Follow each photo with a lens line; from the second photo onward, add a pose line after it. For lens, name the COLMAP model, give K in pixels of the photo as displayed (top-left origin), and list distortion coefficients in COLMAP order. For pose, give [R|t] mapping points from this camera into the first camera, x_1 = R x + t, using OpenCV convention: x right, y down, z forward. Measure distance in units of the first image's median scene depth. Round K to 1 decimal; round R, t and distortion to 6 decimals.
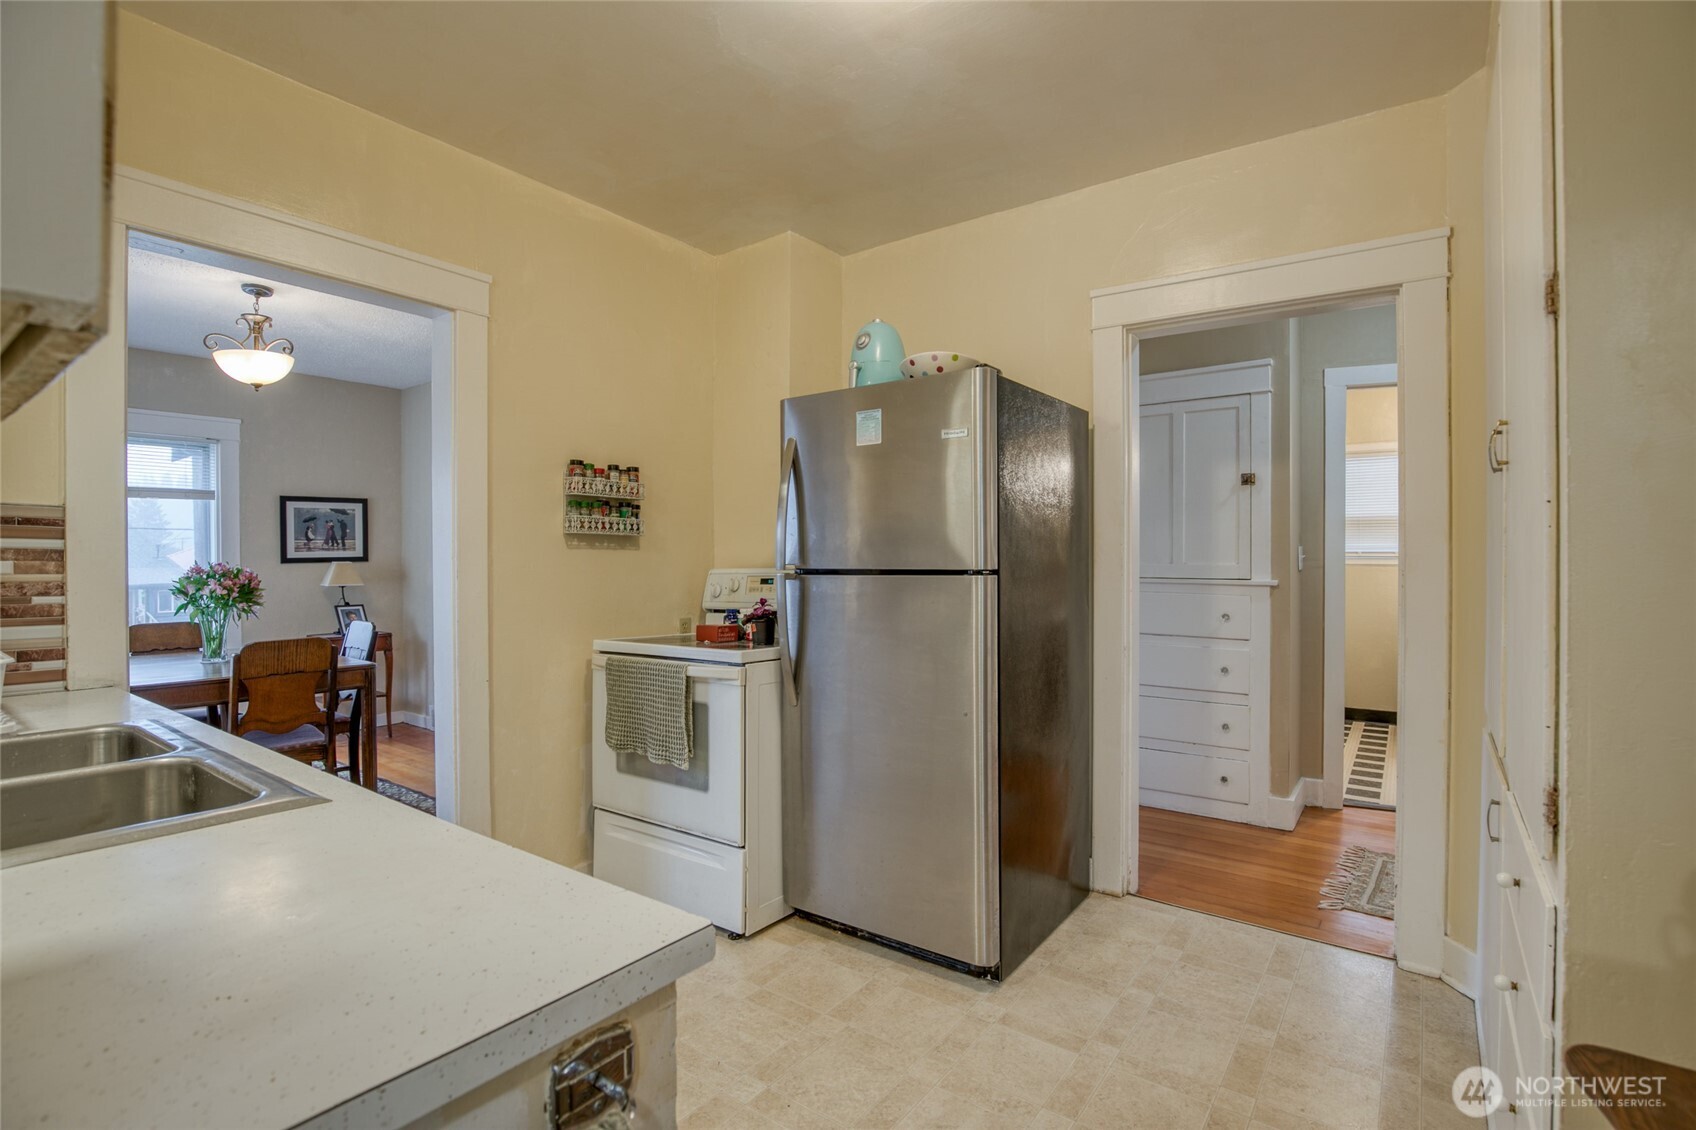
lens RADIAL K [[794.2, 0, 866.3], [0, 794.2, 566.5], [0, 0, 1]] dist [-0.030401, 0.000534]
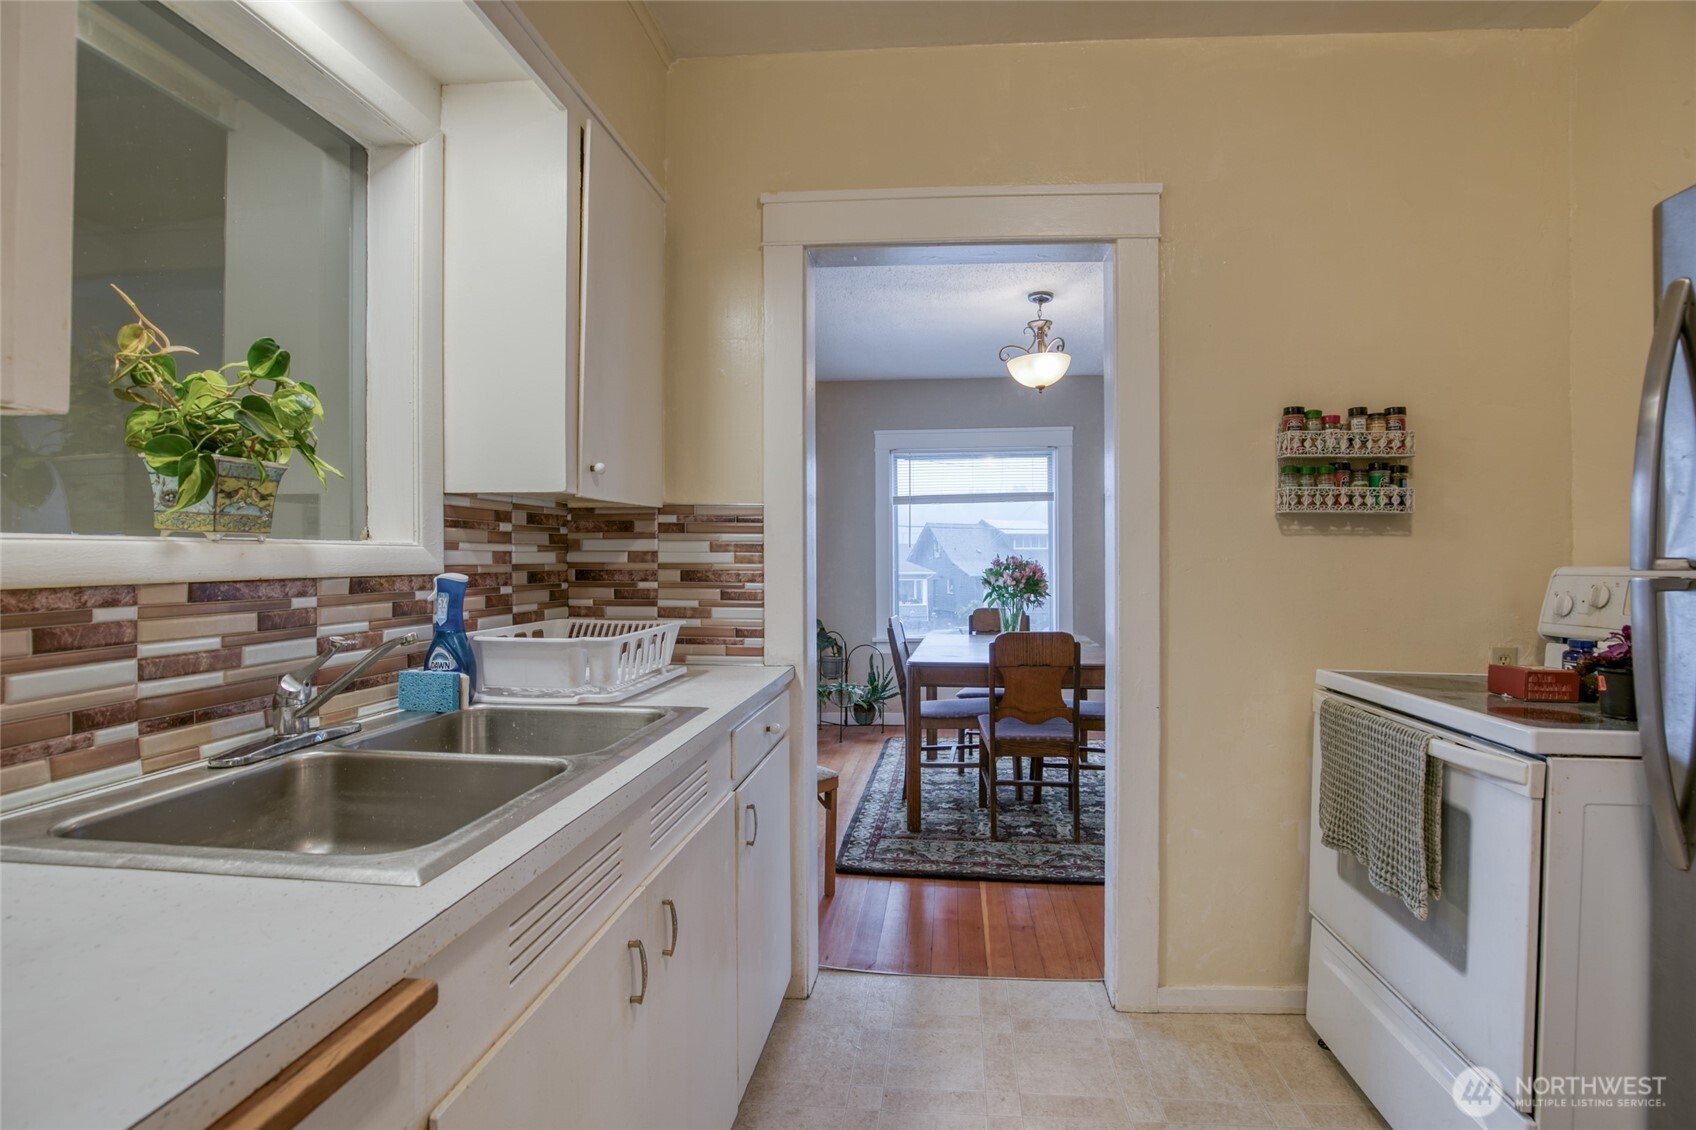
lens RADIAL K [[803.4, 0, 880.9], [0, 803.4, 564.9], [0, 0, 1]] dist [-0.025429, 0.000724]
pose [[0.514211, 0.009477, -0.857611, 0.045620], [-0.006596, 0.999953, 0.007095, 0.001010], [0.857638, 0.002009, 0.514249, 0.304012]]
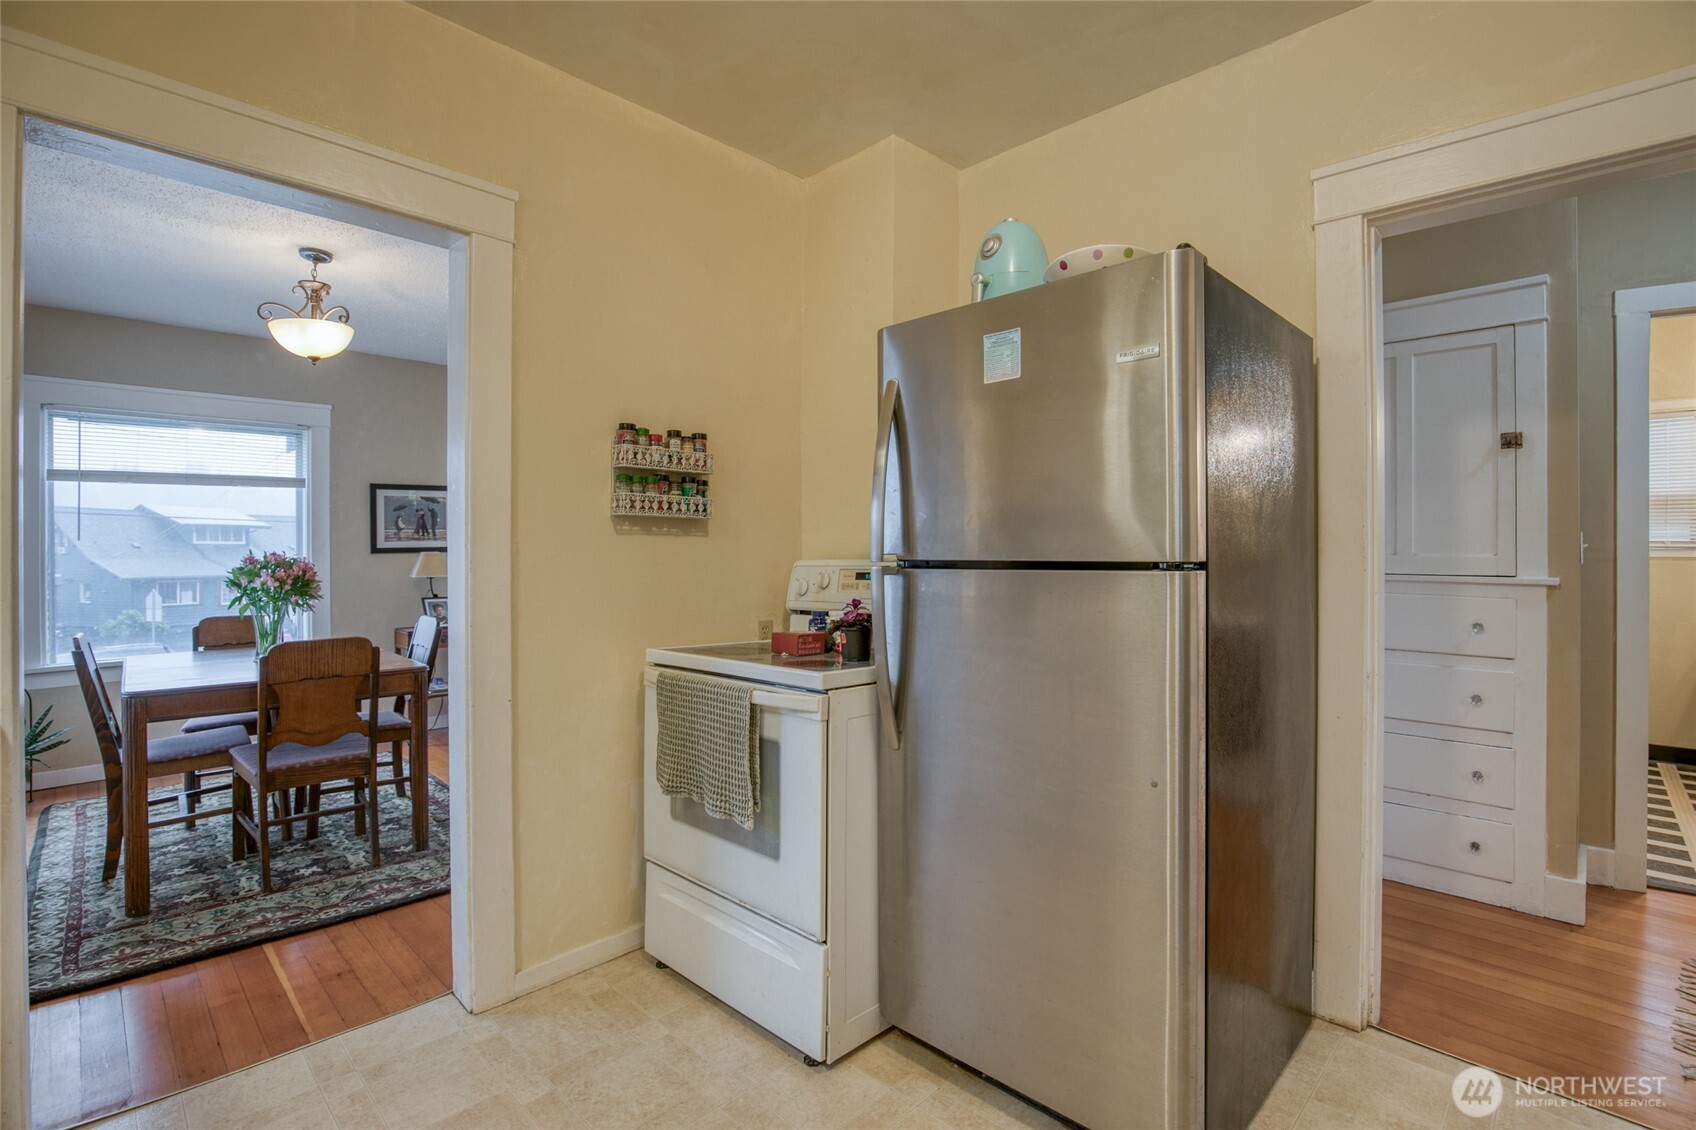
lens RADIAL K [[792.0, 0, 865.0], [0, 792.0, 550.8], [0, 0, 1]] dist [-0.042490, 0.009012]
pose [[0.989789, 0.001060, -0.142539, -0.012582], [-0.002526, 0.999946, -0.010104, 0.001479], [0.142521, 0.010361, 0.989738, 0.226166]]
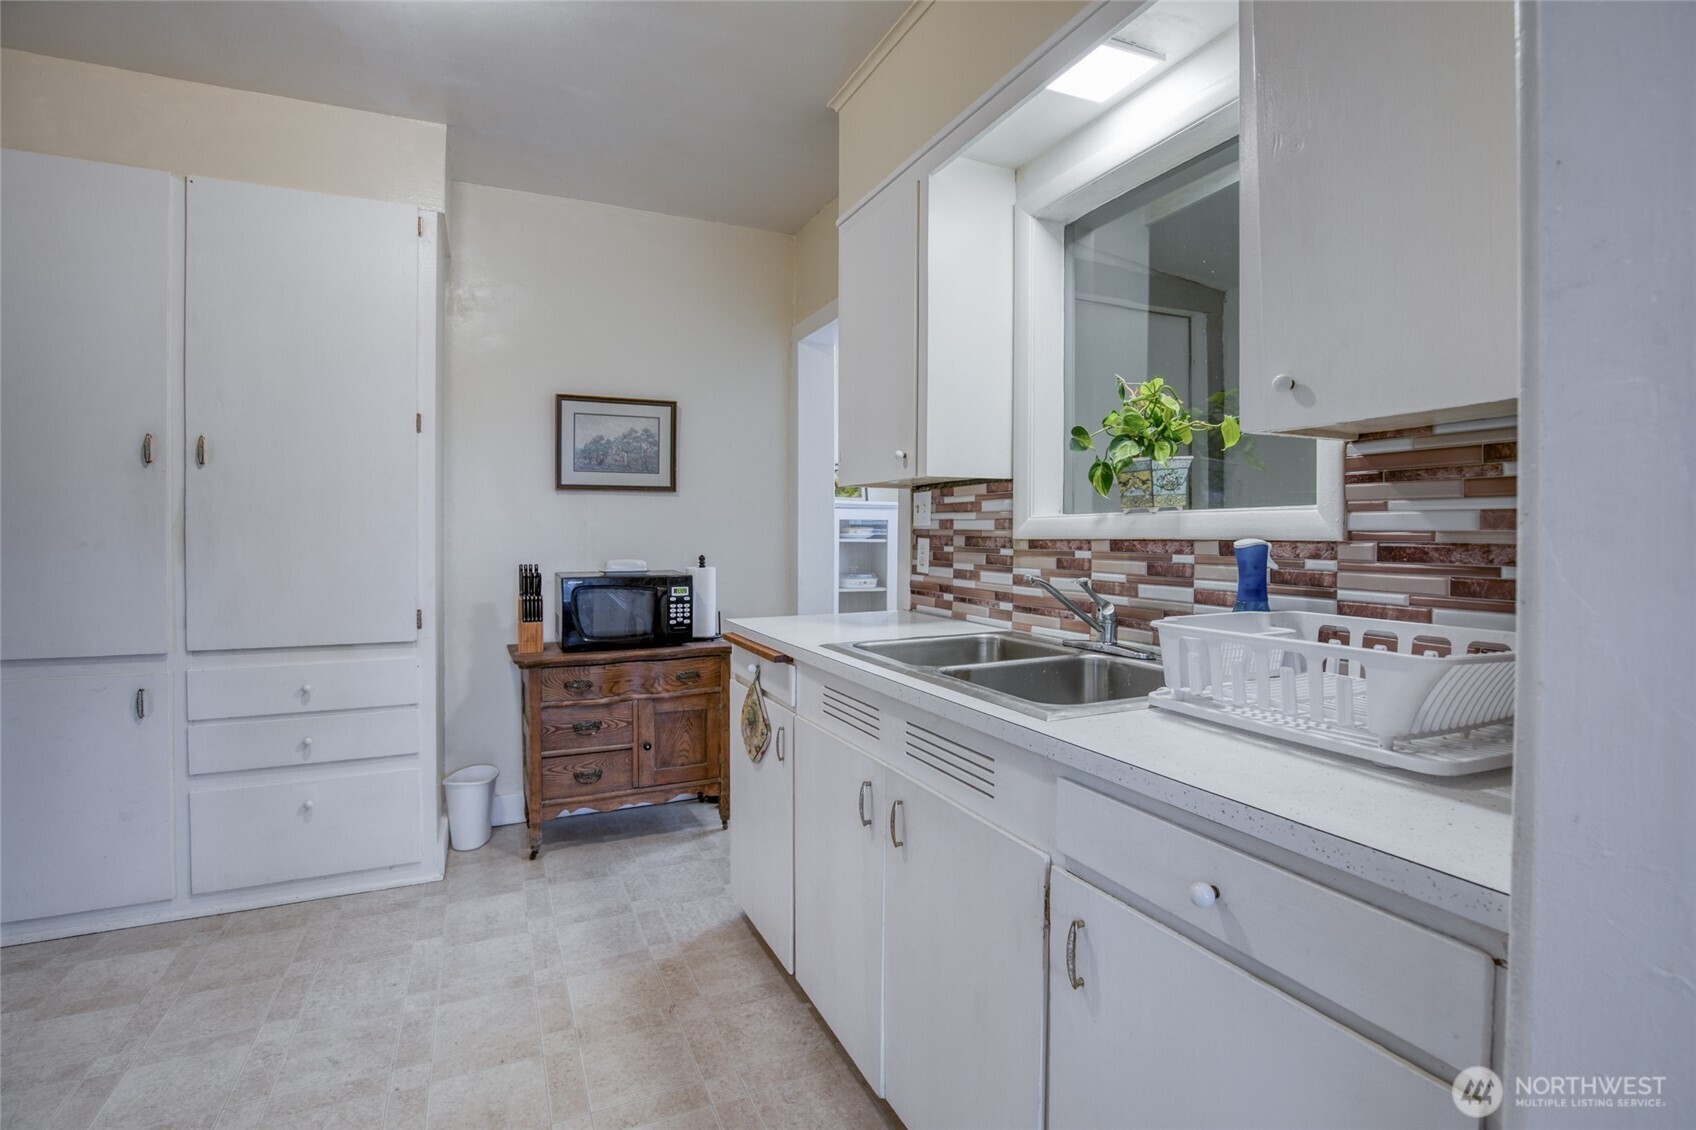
lens RADIAL K [[814.0, 0, 840.2], [0, 814.0, 542.9], [0, 0, 1]] dist [-0.000327, 0.000052]
pose [[-0.867509, -0.005865, 0.497388, -0.531655], [0.002307, 0.999872, 0.015813, 0.005793], [-0.497417, 0.014865, -0.867384, 0.838841]]
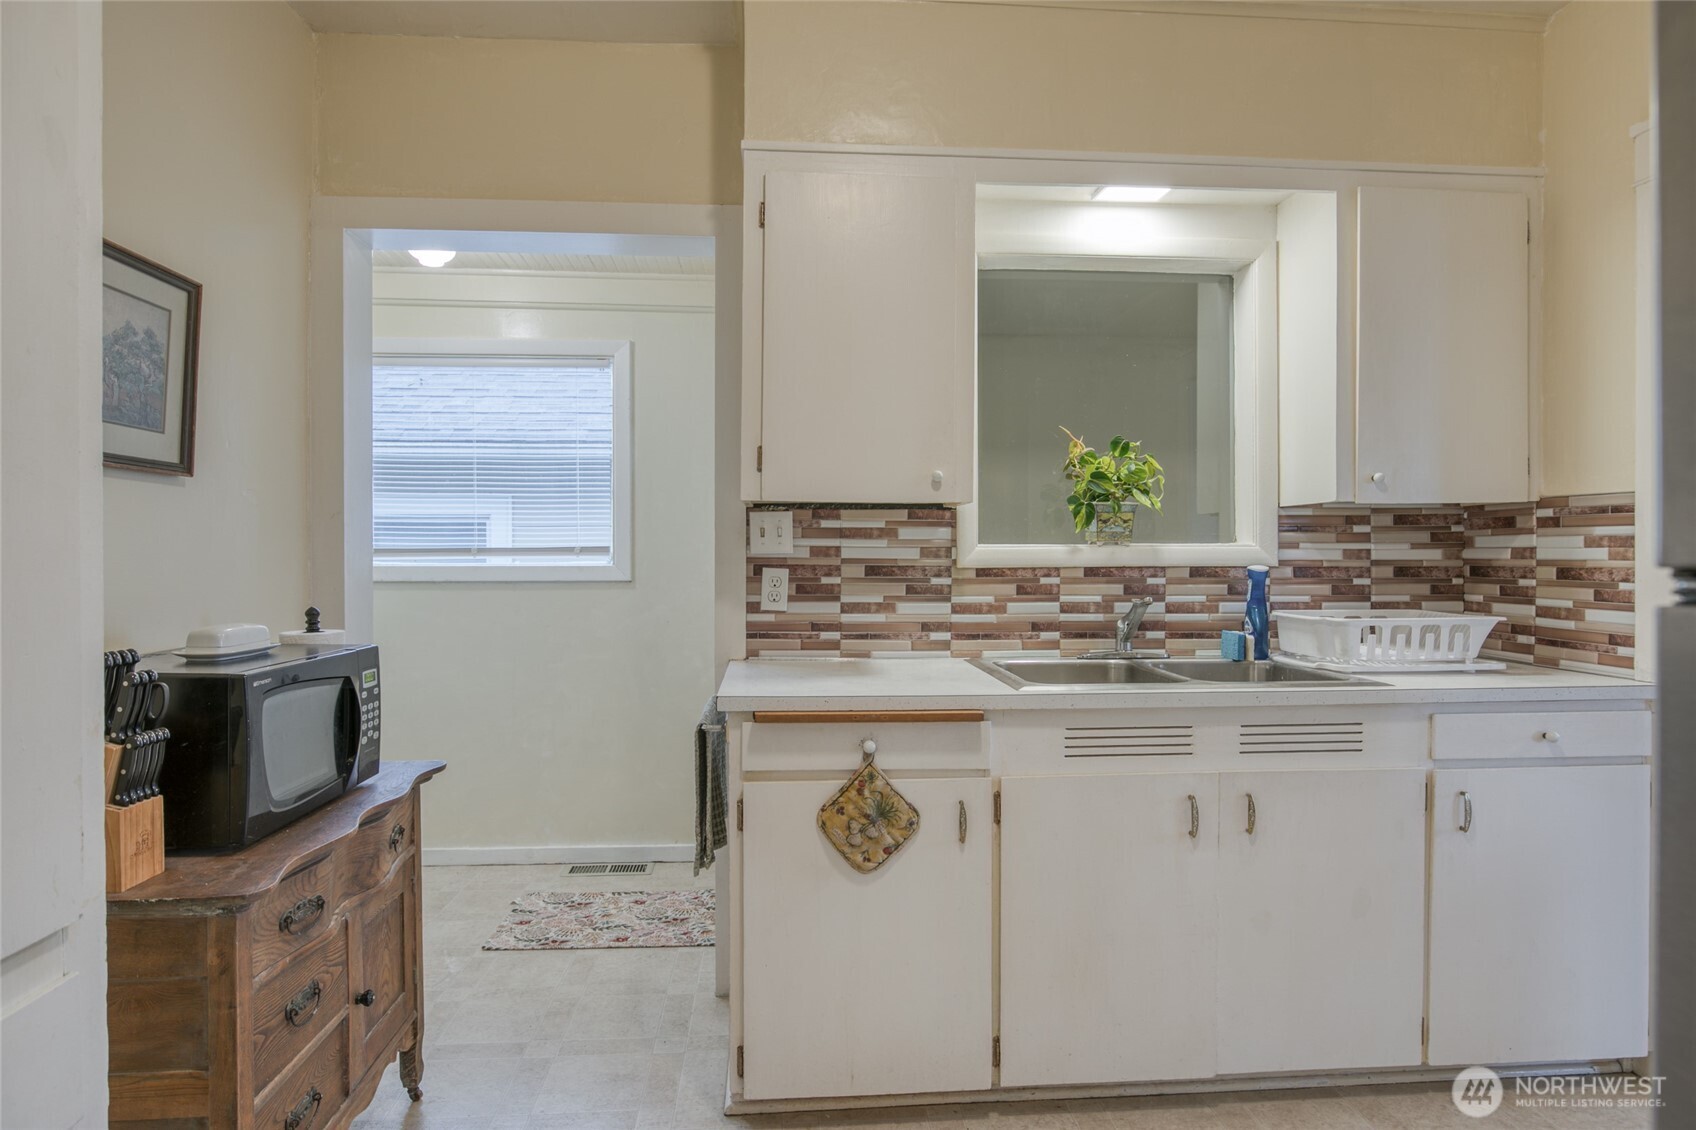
lens RADIAL K [[944.5, 0, 876.5], [0, 944.5, 567.2], [0, 0, 1]] dist [-0.008096, -0.001051]
pose [[-0.754288, 0.008707, -0.656486, 0.274284], [-0.002143, 0.999874, 0.015723, 0.000758], [0.656540, 0.013267, -0.754175, 0.726124]]
